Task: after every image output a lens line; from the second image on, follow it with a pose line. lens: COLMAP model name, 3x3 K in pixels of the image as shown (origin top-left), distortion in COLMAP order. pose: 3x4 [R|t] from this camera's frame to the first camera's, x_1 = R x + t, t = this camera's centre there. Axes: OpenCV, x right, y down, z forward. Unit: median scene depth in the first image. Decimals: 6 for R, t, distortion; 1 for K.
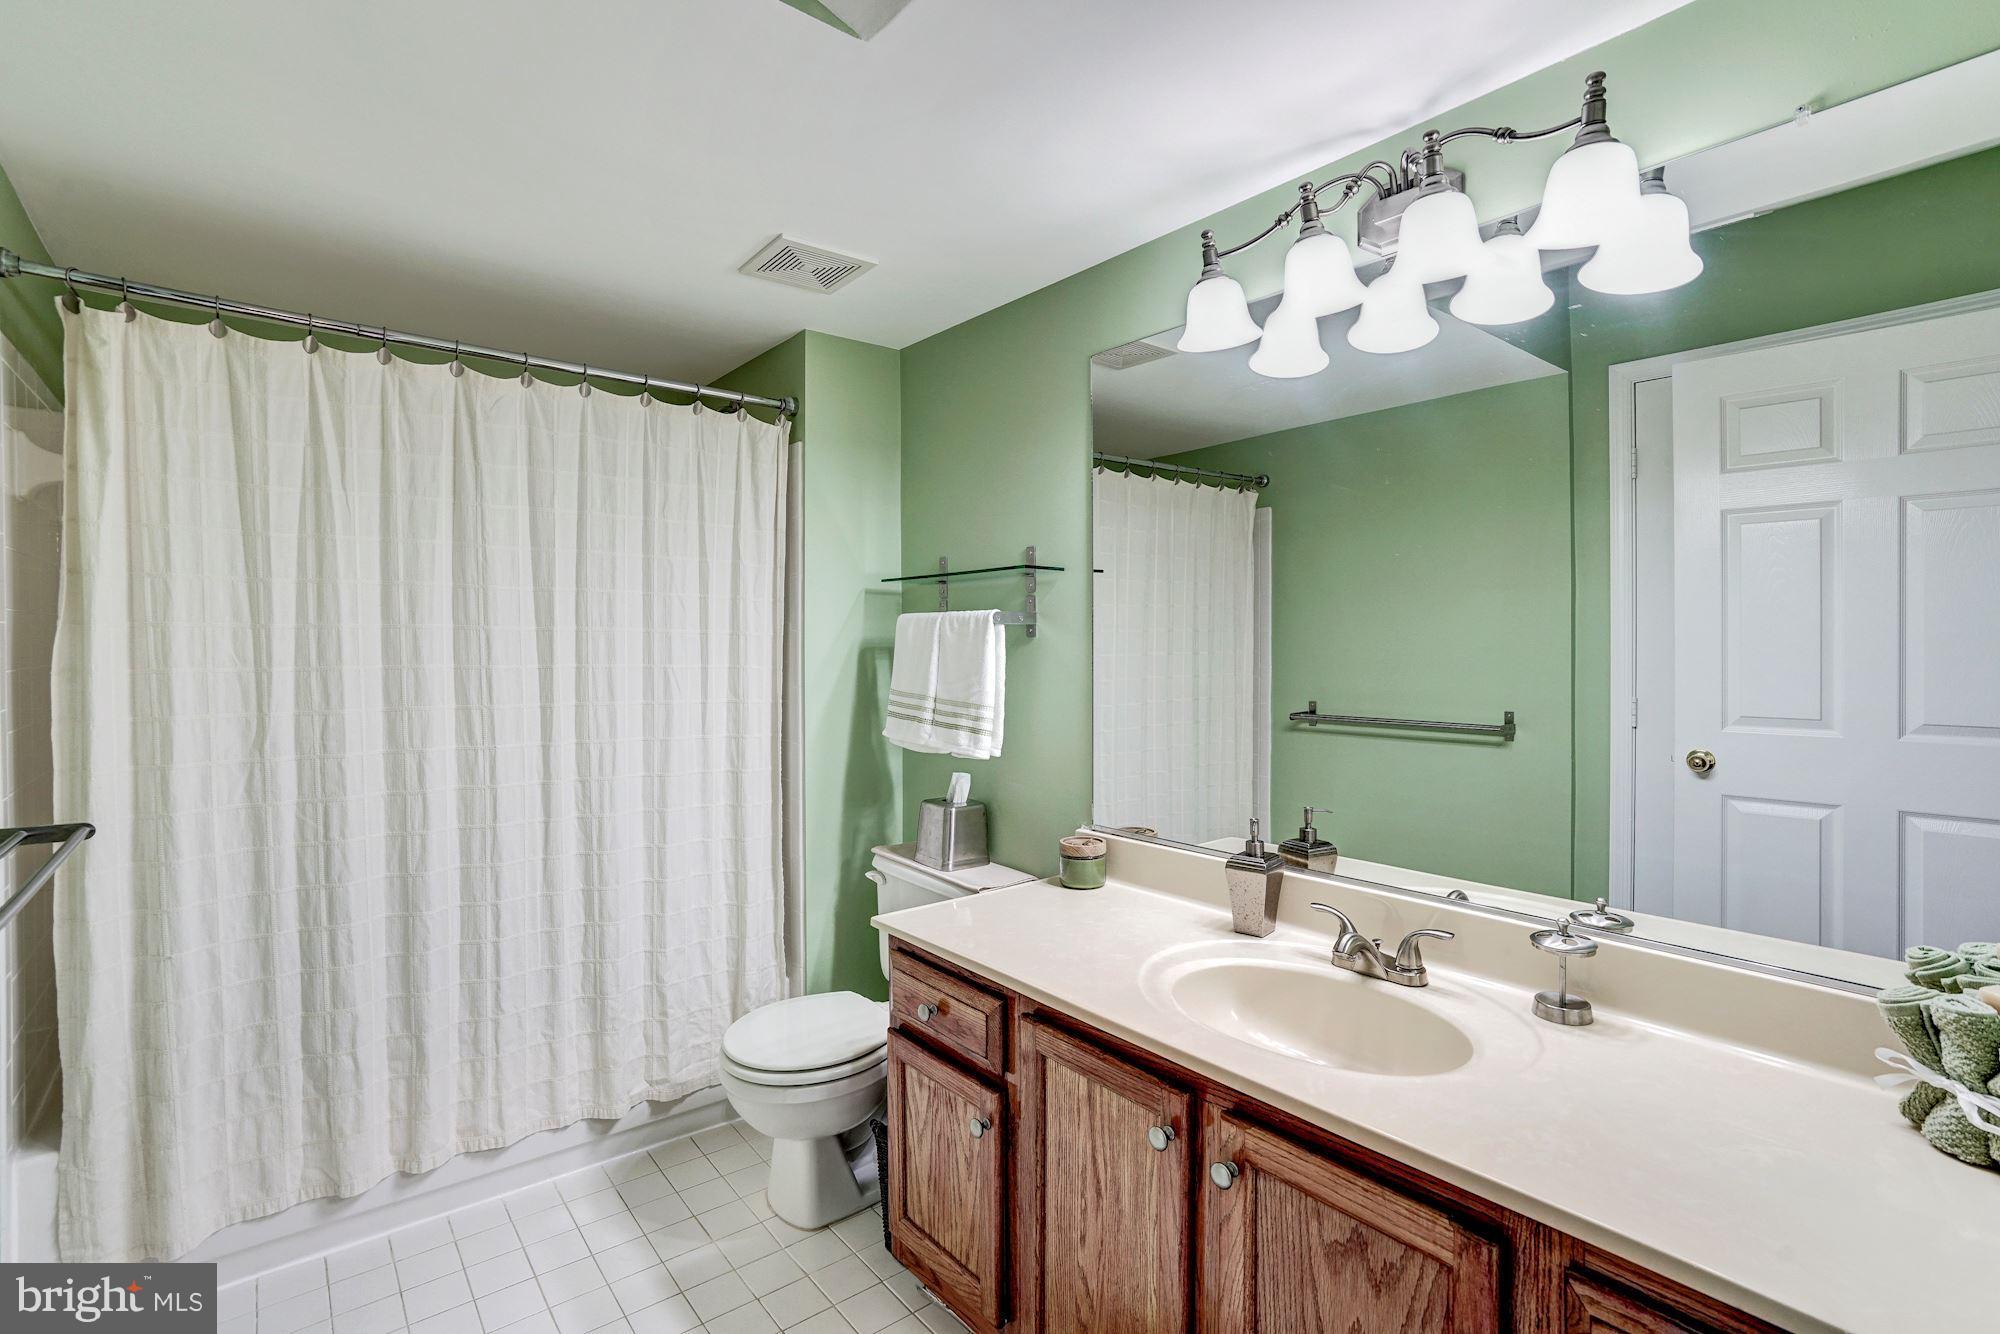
lens RADIAL K [[923.1, 0, 992.1], [0, 923.1, 653.6], [0, 0, 1]] dist [-0.018833, 0.005382]
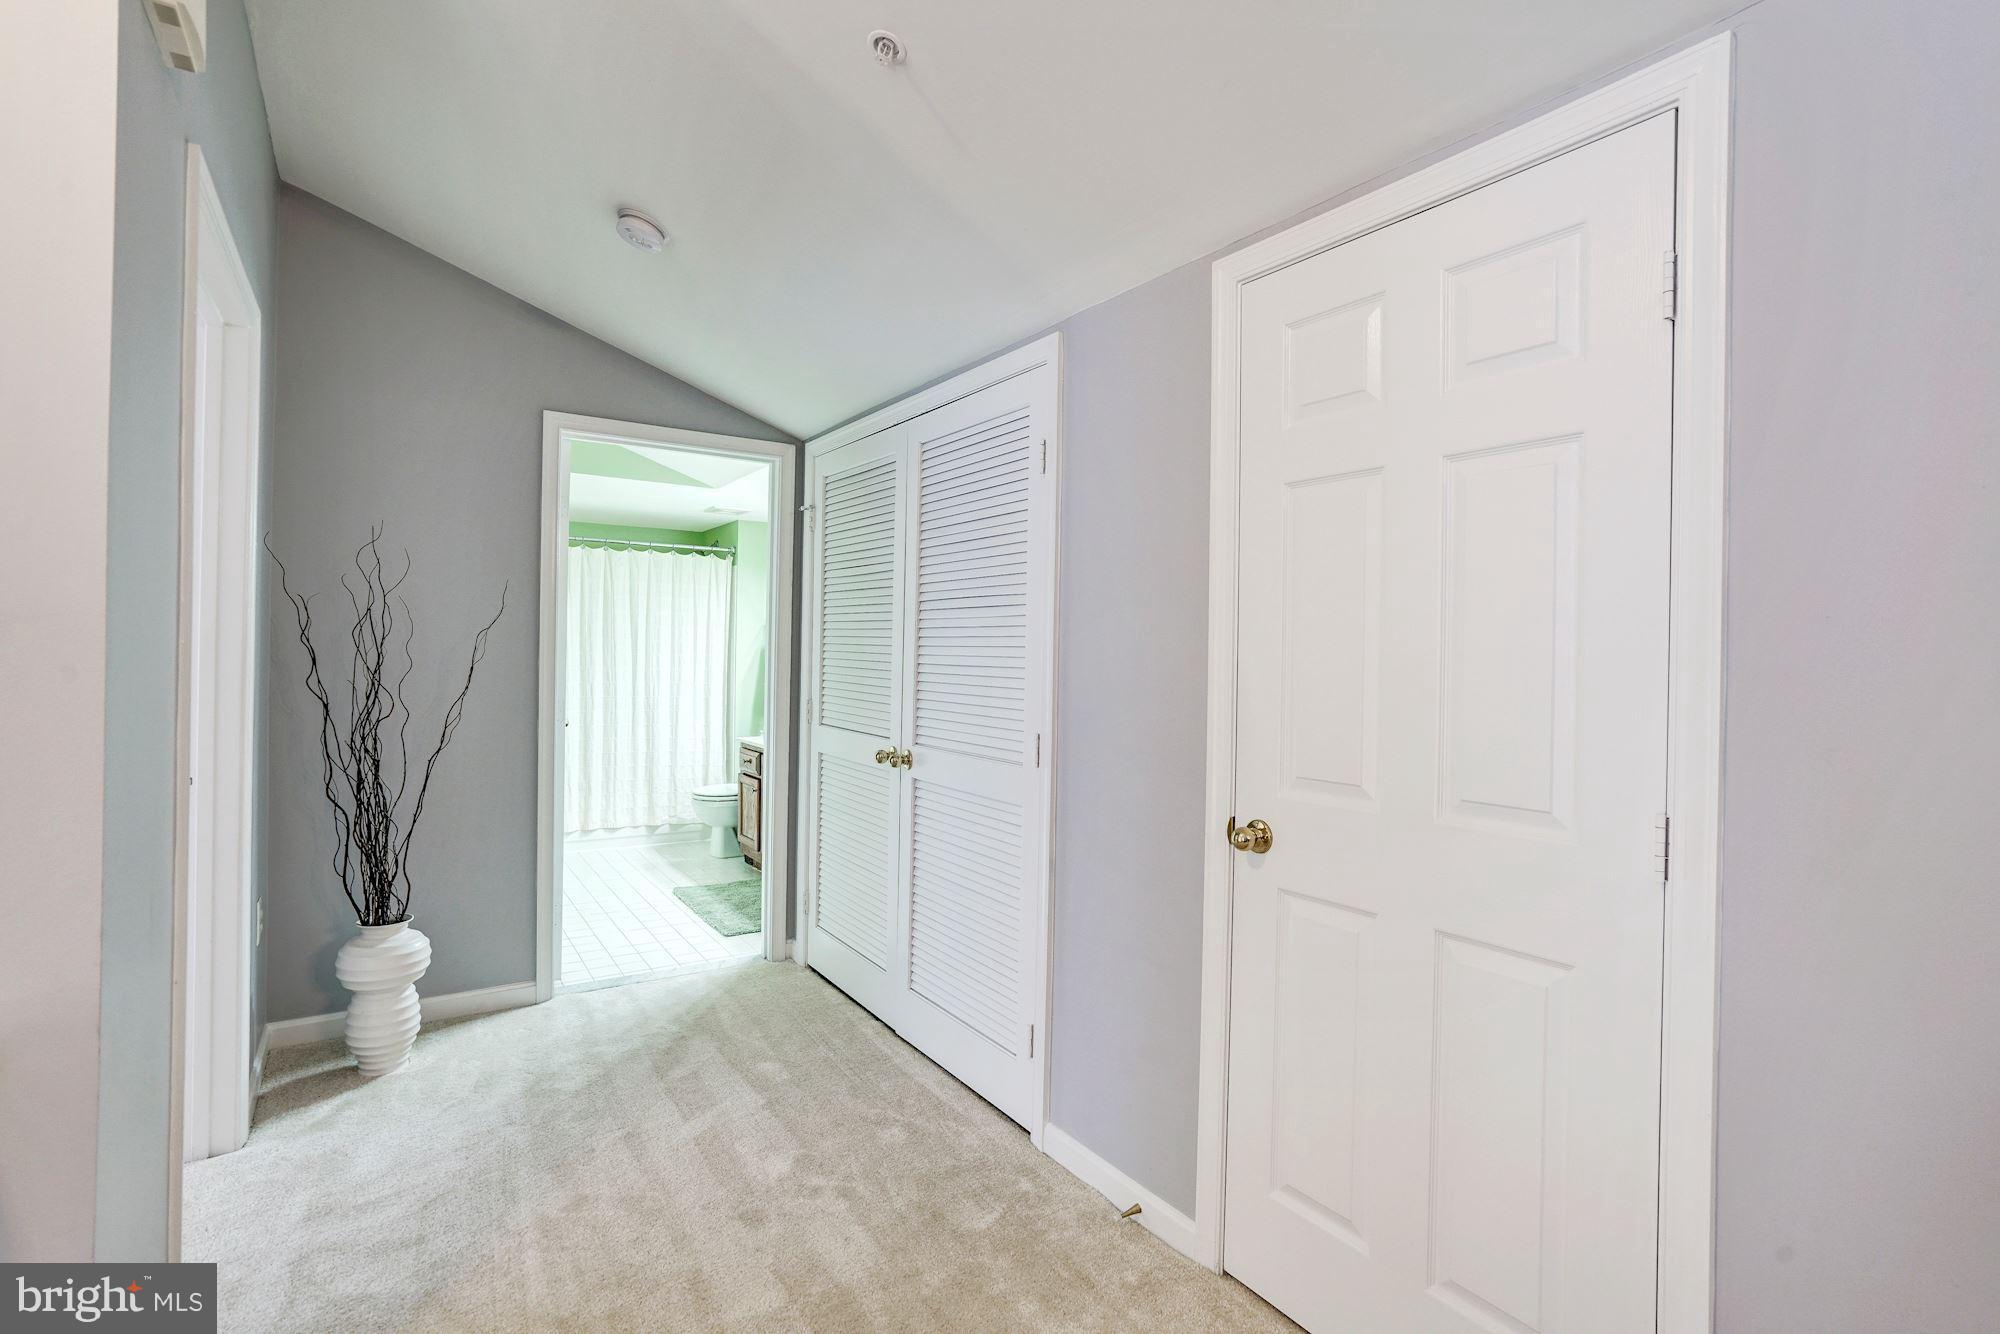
lens RADIAL K [[923.1, 0, 981.7], [0, 923.1, 662.9], [0, 0, 1]] dist [-0.018833, 0.005382]
pose [[0.994256, 0.019974, -0.105150, 0.803681], [-0.019875, 0.999800, 0.001990, 0.013065], [0.105168, 0.000111, 0.994454, -1.563400]]
